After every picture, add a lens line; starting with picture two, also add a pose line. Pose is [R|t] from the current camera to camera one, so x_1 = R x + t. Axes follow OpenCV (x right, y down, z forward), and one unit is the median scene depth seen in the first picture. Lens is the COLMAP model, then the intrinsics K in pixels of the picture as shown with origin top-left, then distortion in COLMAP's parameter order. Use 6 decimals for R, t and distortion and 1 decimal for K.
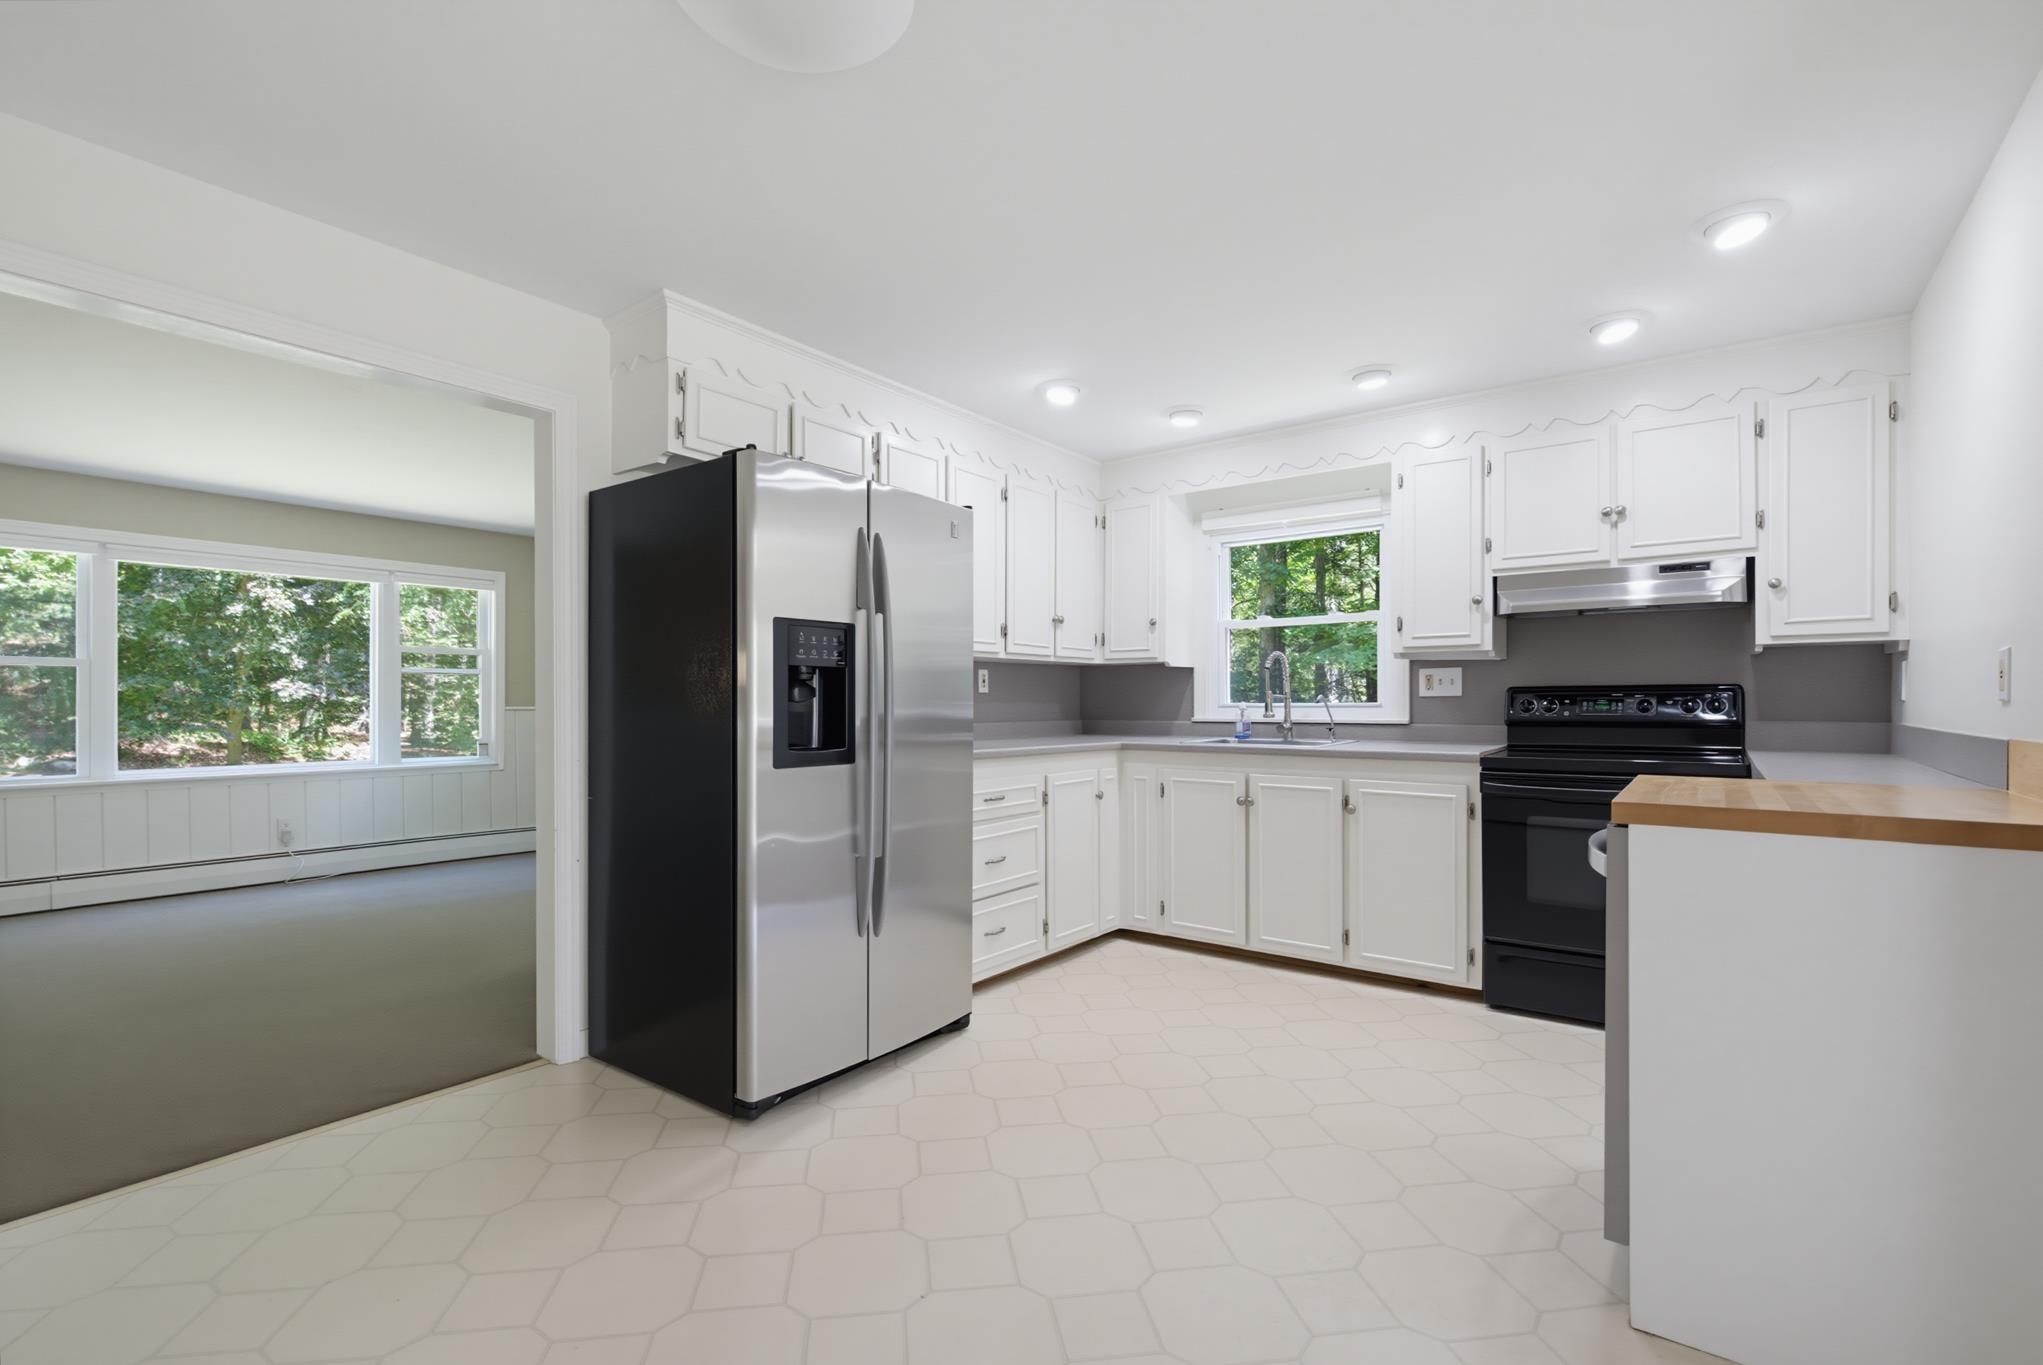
lens RADIAL K [[926.0, 0, 1020.0], [0, 926.0, 692.6], [0, 0, 1]] dist [0.000482, -0.000125]
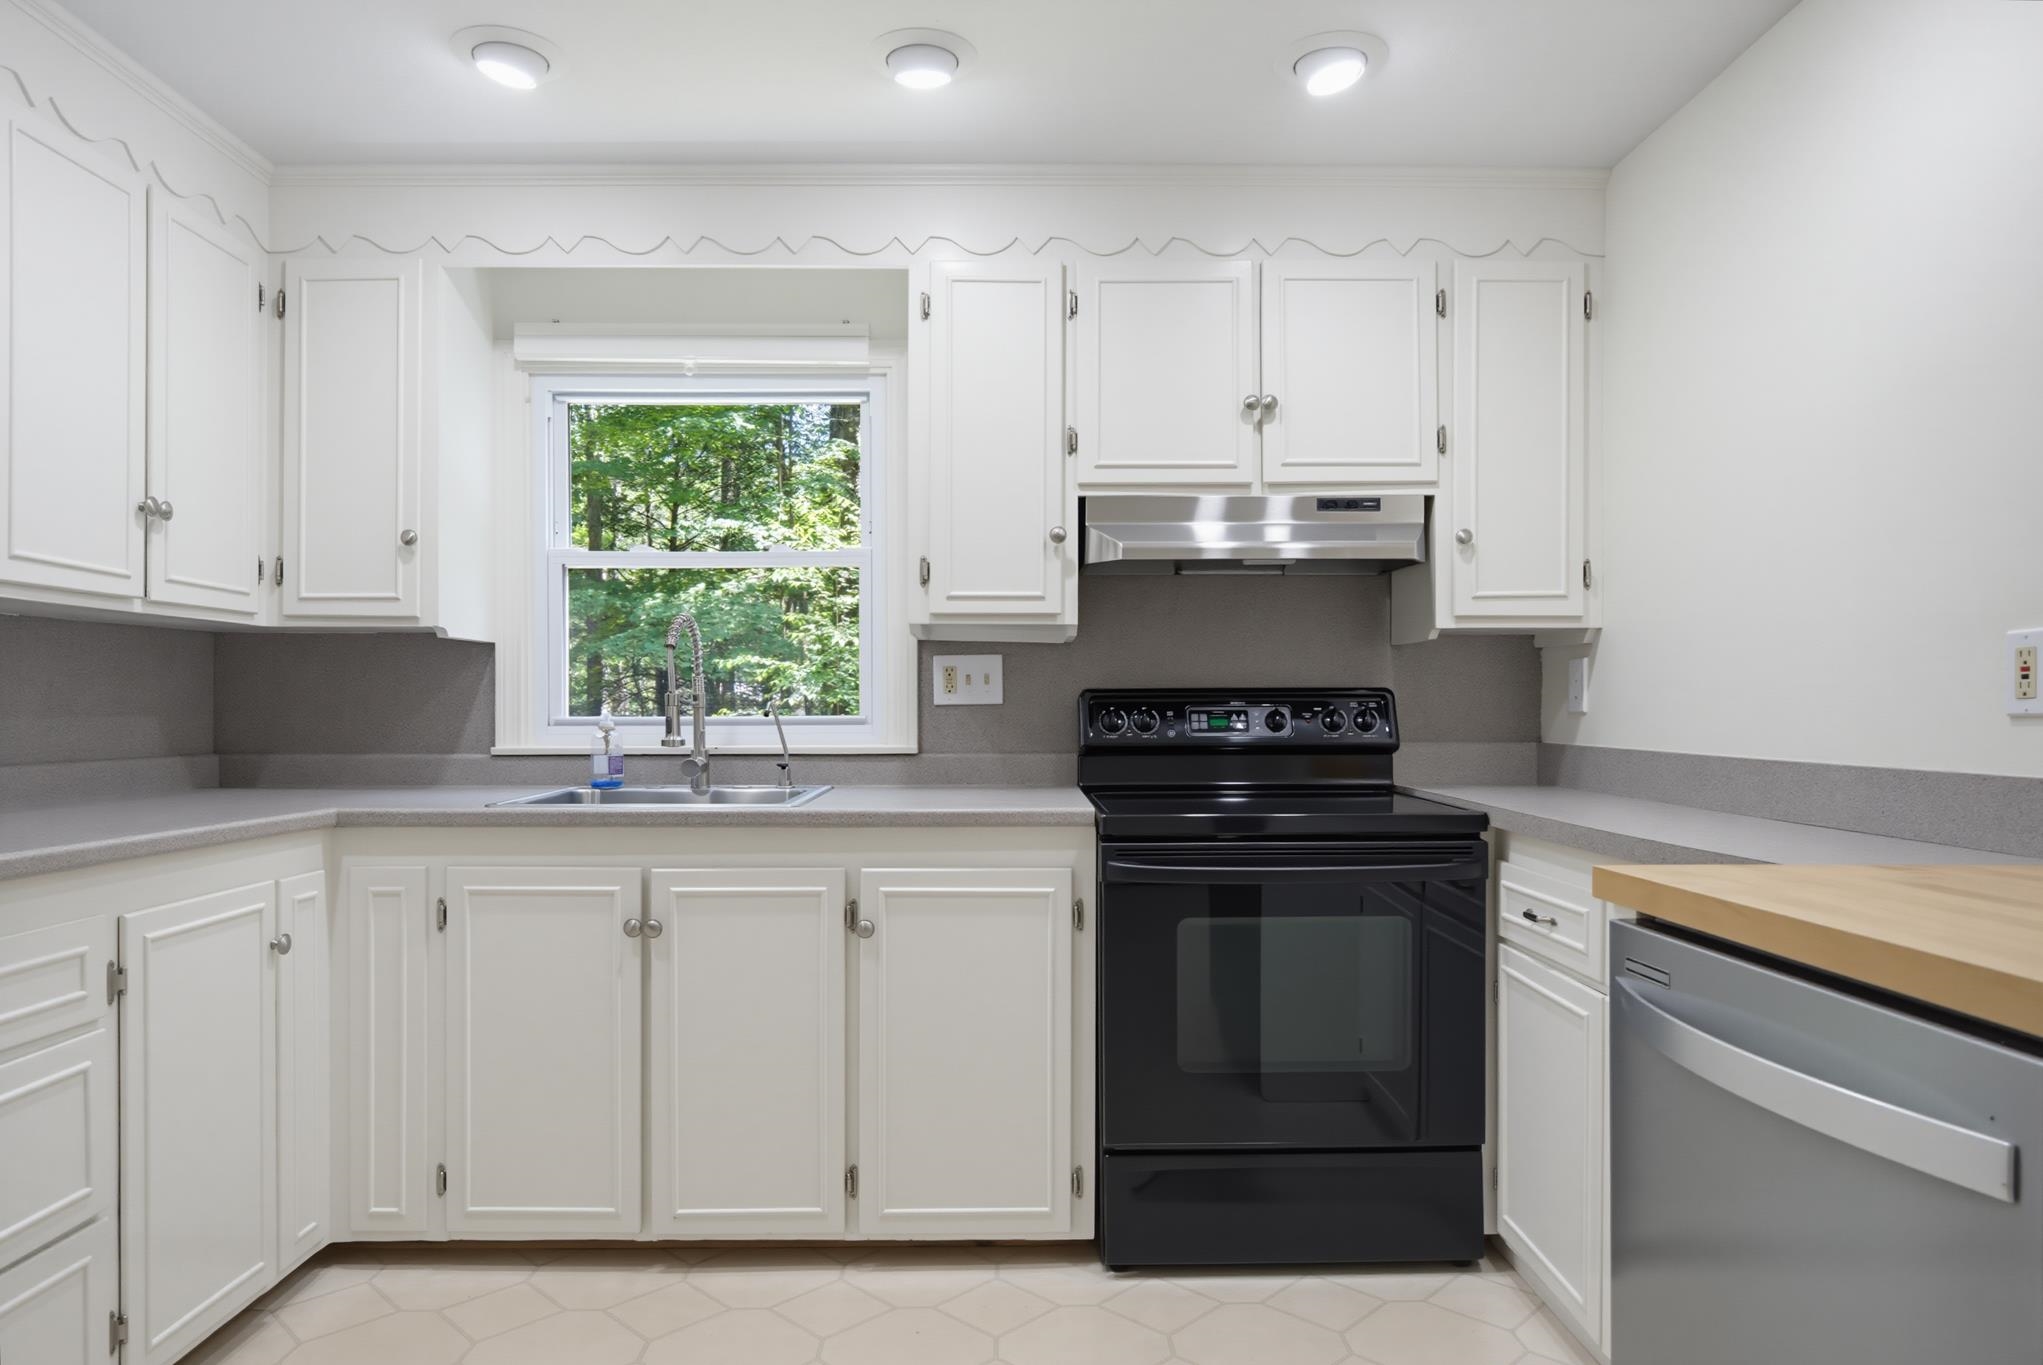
lens RADIAL K [[1260.1, 0, 1021.4], [0, 1260.1, 711.5], [0, 0, 1]] dist [0.003639, -0.001843]
pose [[0.794711, -0.000281, 0.606987, 0.008487], [-0.006303, 0.999942, 0.008715, 0.001498], [-0.606955, -0.010752, 0.794664, 0.377403]]
